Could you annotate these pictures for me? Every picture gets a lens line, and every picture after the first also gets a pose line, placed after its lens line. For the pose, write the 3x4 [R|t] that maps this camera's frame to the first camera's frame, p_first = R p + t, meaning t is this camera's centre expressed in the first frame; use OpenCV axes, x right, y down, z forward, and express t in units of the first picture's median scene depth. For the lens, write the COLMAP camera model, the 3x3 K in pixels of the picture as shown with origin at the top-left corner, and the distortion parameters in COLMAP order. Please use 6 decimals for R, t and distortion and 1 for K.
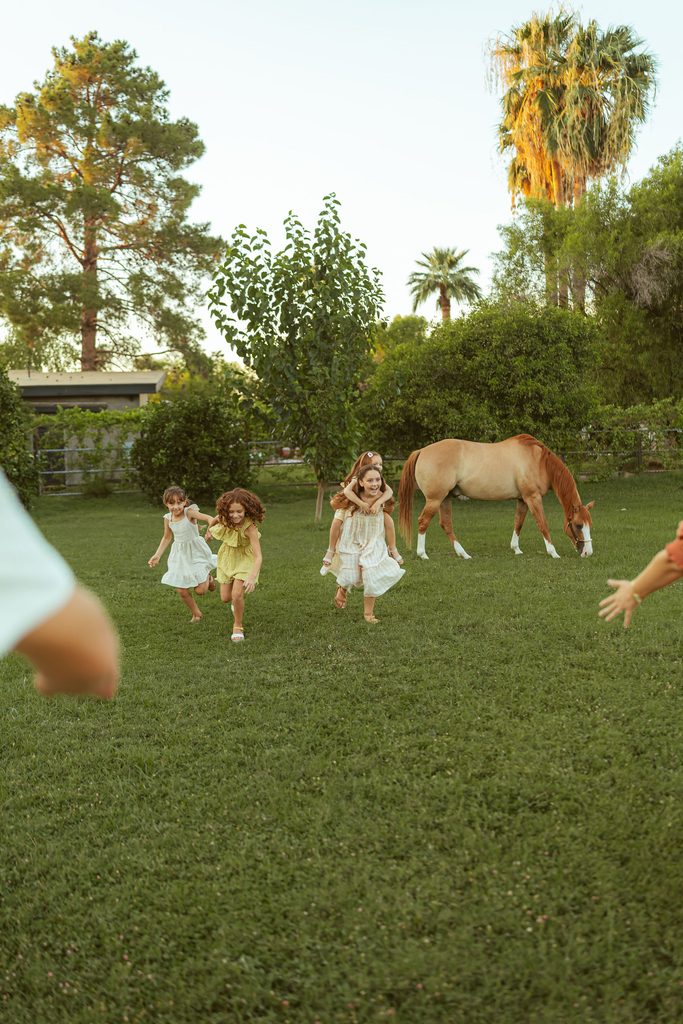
lens RADIAL K [[938.2, 0, 312.4], [0, 938.2, 540.0], [0, 0, 1]] dist [-0.005694, 0.000000]
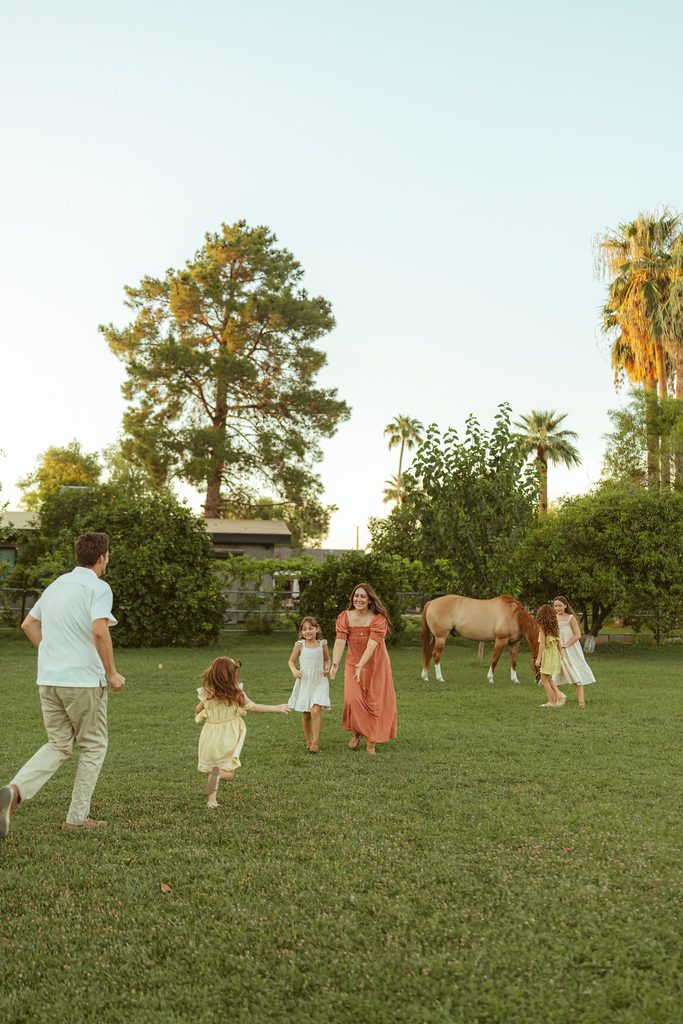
lens RADIAL K [[992.3, 0, 330.7], [0, 992.3, 570.3], [0, 0, 1]] dist [-0.030965, 0.000000]
pose [[0.997545, 0.045866, -0.052926, -0.045684], [-0.052186, 0.990787, -0.124971, 0.012613], [0.046707, 0.127426, 0.990748, -0.107318]]
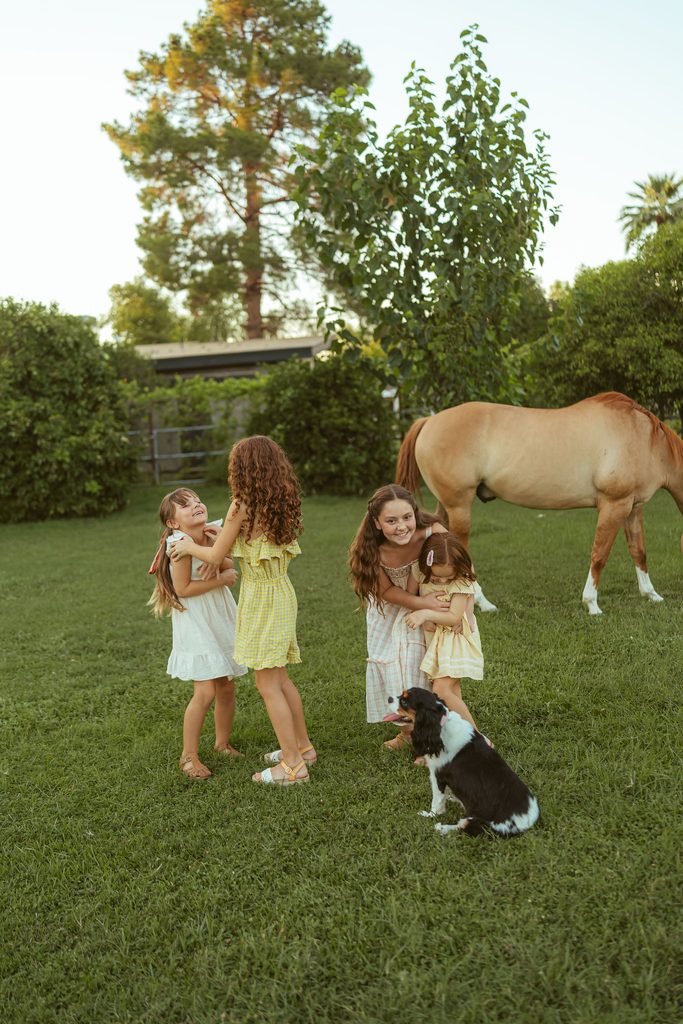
lens RADIAL K [[938.2, 0, 310.3], [0, 938.2, 542.0], [0, 0, 1]] dist [-0.005694, 0.000000]
pose [[0.975118, -0.014264, -0.221229, 0.017958], [0.022581, 0.999128, 0.035112, -0.012053], [0.220535, -0.039234, 0.974590, 0.113095]]
